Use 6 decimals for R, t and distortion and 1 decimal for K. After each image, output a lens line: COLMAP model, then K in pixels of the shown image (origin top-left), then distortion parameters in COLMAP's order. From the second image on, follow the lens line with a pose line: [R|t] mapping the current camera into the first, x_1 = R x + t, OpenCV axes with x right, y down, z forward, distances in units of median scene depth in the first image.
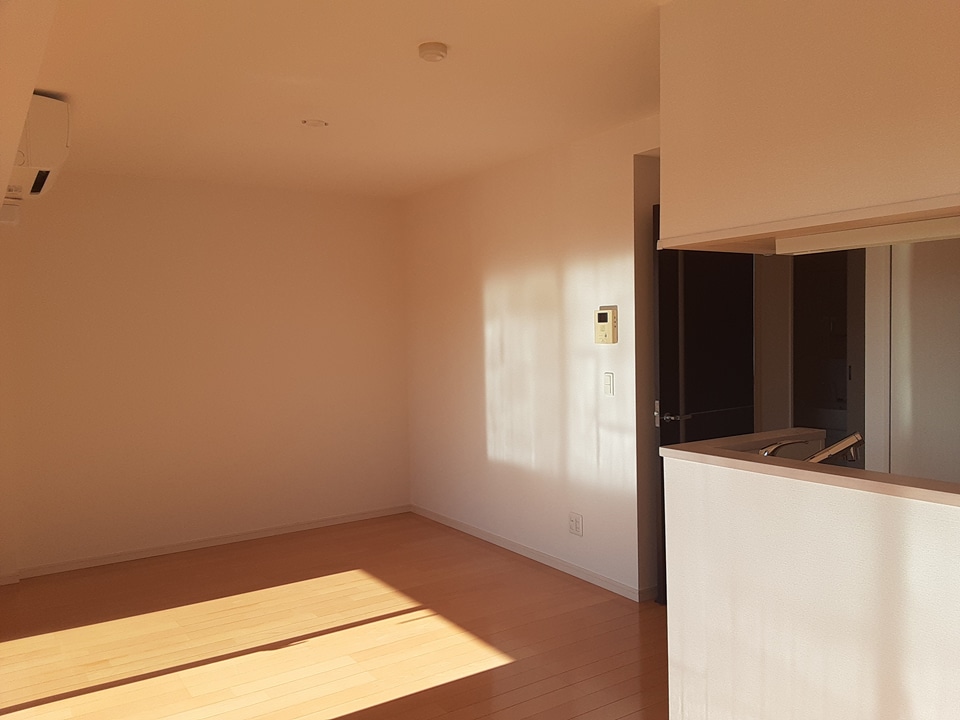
lens RADIAL K [[768.8, 0, 500.2], [0, 768.8, 362.0], [0, 0, 1]] dist [0.111503, -0.154062]
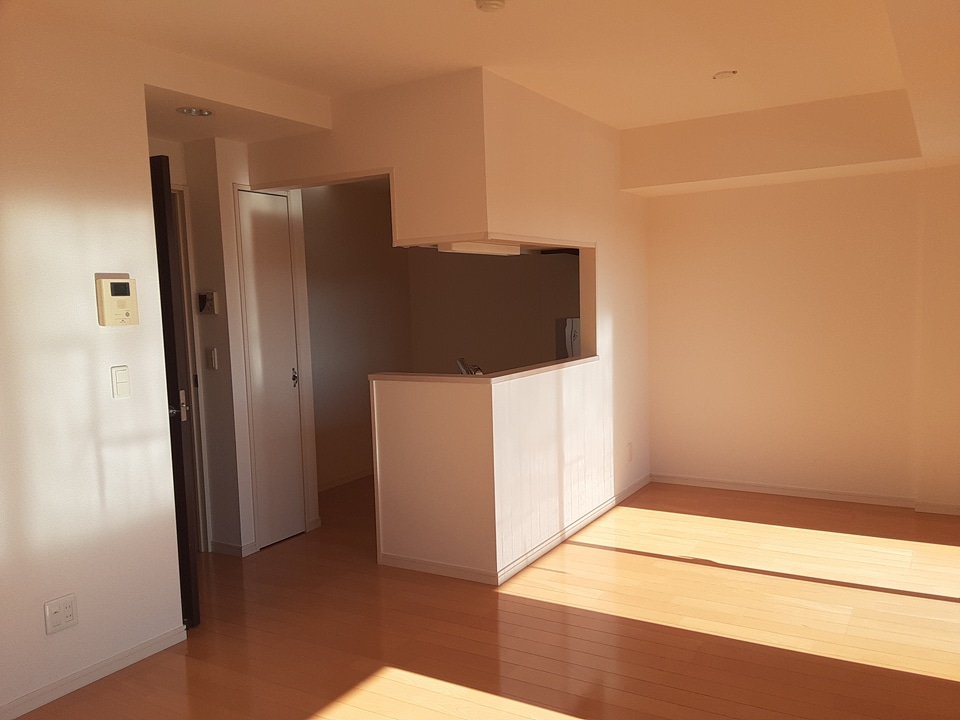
lens RADIAL K [[768.8, 0, 500.2], [0, 768.8, 362.0], [0, 0, 1]] dist [0.111503, -0.154062]
pose [[-0.432066, -0.040990, 0.900910, -0.784455], [0.081005, 0.993165, 0.084037, -0.026025], [-0.898196, 0.109288, -0.425792, 1.157298]]
